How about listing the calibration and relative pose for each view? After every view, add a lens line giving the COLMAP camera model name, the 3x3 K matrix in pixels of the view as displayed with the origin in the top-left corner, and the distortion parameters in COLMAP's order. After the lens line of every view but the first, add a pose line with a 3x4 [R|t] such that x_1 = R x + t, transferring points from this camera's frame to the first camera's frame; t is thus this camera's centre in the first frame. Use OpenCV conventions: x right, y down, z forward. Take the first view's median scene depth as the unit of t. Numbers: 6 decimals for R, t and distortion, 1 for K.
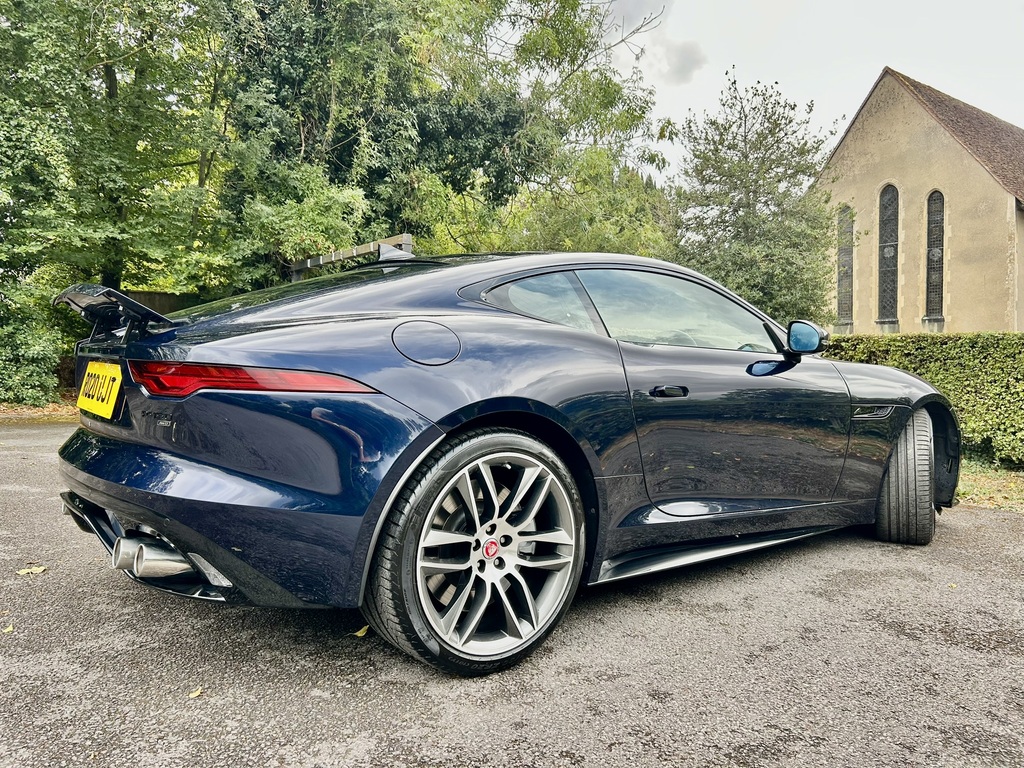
lens RADIAL K [[759.4, 0, 512.0], [0, 759.4, 384.0], [0, 0, 1]] dist [0.048727, -0.046877]
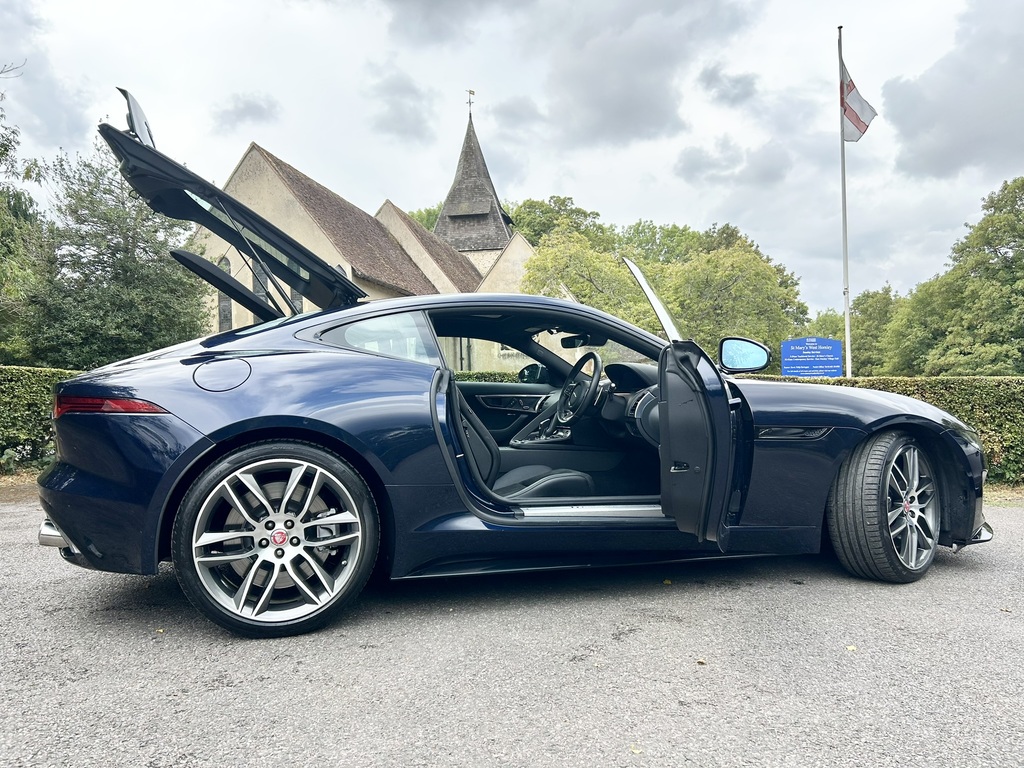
lens RADIAL K [[781.0, 0, 512.0], [0, 781.0, 384.0], [0, 0, 1]] dist [0.056040, -0.063373]
pose [[0.745296, -0.008727, 0.666677, -0.028227], [0.042109, 0.998534, -0.034005, 0.013596], [-0.665403, 0.053417, 0.744571, -0.203781]]
